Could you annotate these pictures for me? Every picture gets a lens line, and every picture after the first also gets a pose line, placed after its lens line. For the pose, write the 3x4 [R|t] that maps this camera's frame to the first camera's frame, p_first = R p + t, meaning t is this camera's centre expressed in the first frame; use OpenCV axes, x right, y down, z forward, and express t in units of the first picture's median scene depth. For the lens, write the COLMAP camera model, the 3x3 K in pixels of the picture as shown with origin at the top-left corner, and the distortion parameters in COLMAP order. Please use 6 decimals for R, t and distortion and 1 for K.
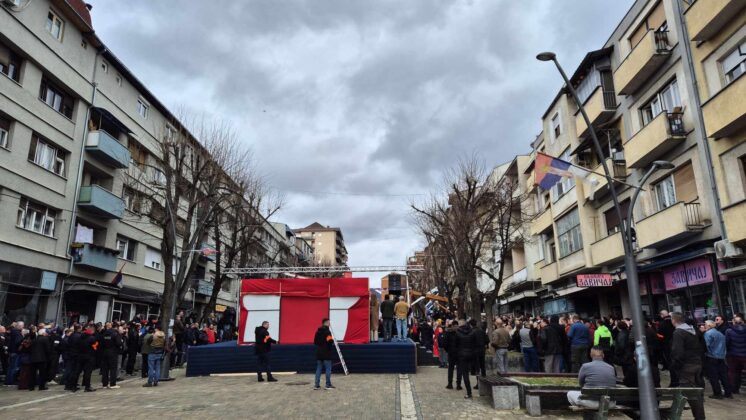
lens RADIAL K [[505.0, 0, 370.1], [0, 505.0, 211.4], [0, 0, 1]] dist [0.048377, -0.061400]
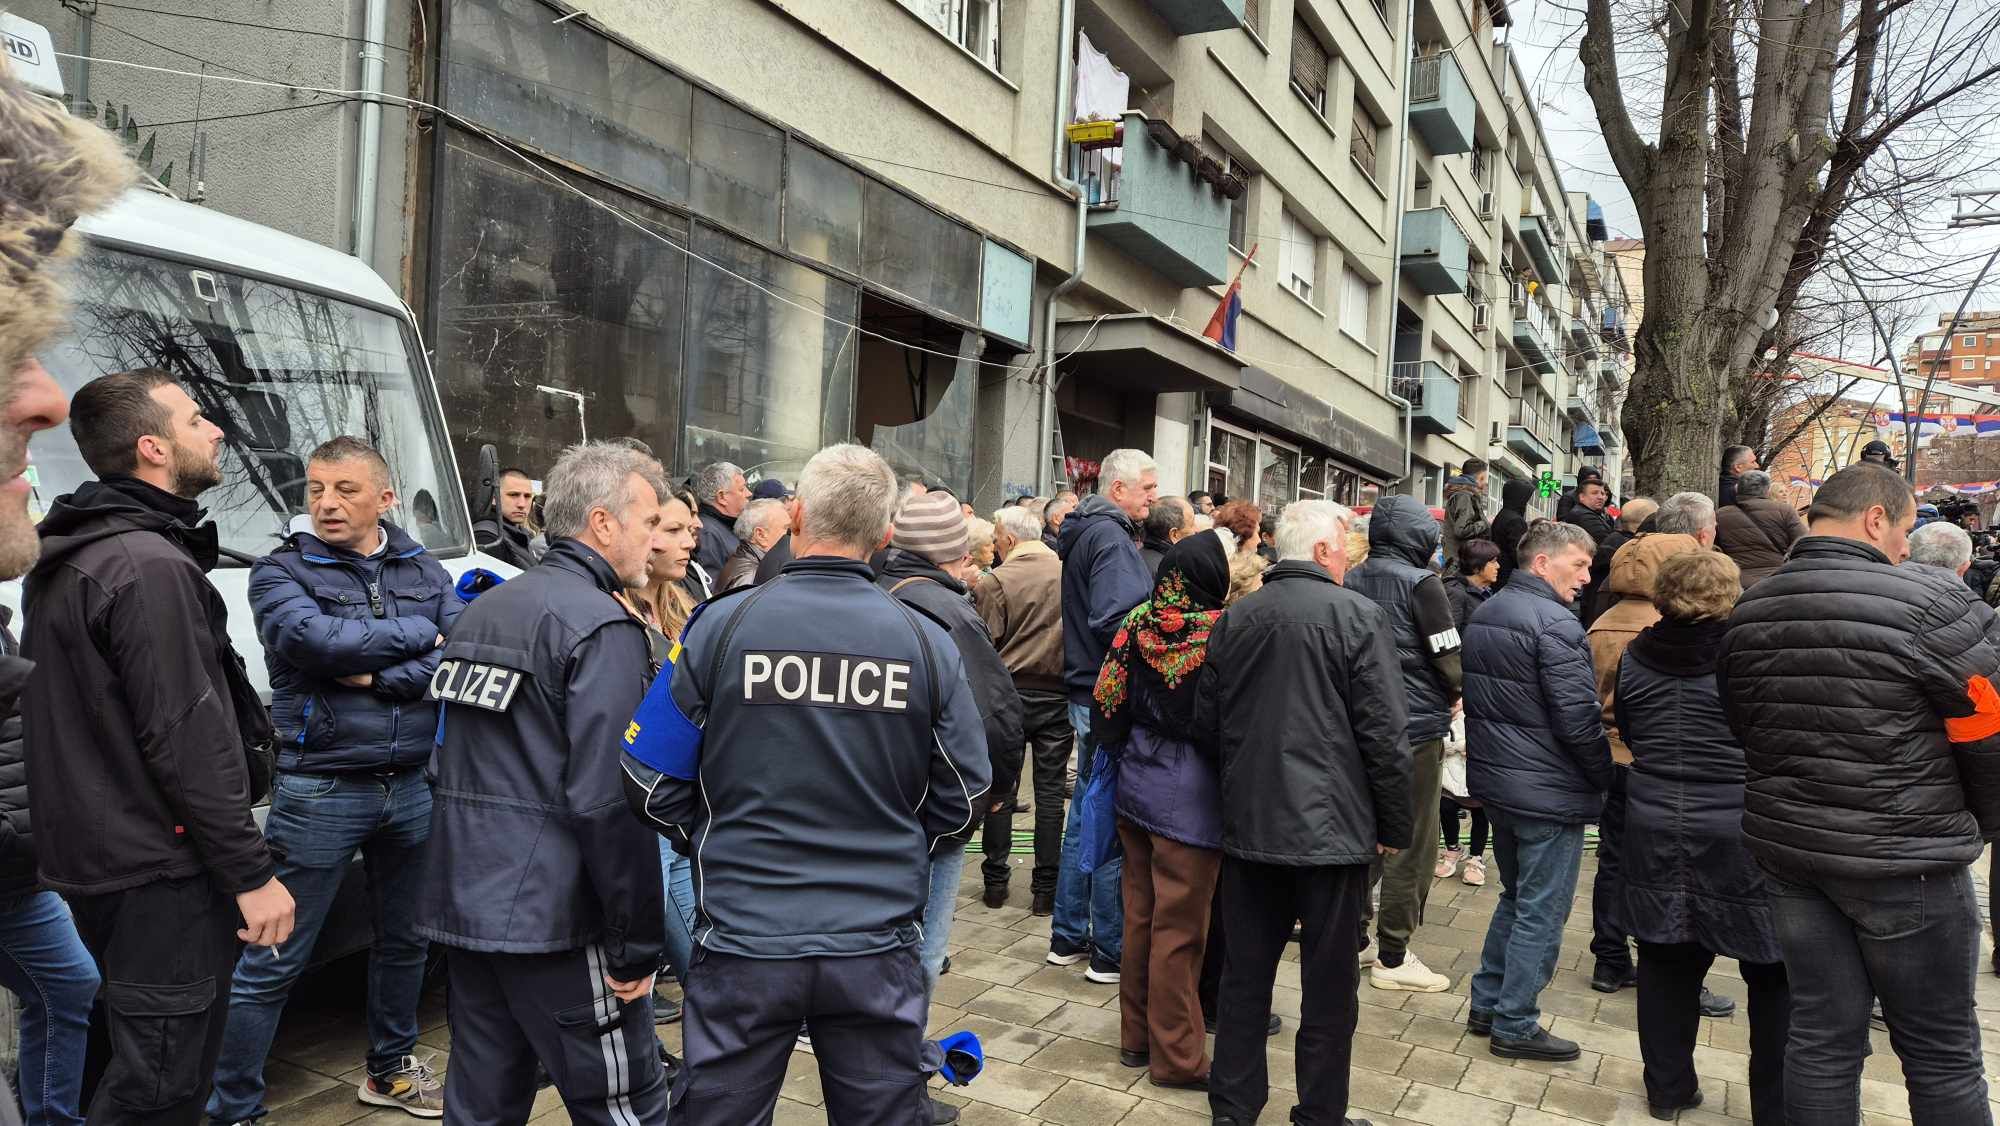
lens RADIAL K [[1353.9, 0, 992.3], [0, 1353.9, 566.9], [0, 0, 1]] dist [0.048377, -0.061400]
pose [[0.899394, 0.032834, -0.435905, -0.381144], [0.070494, 0.973230, 0.218756, 0.117686], [0.431418, -0.227477, 0.873002, 0.486947]]
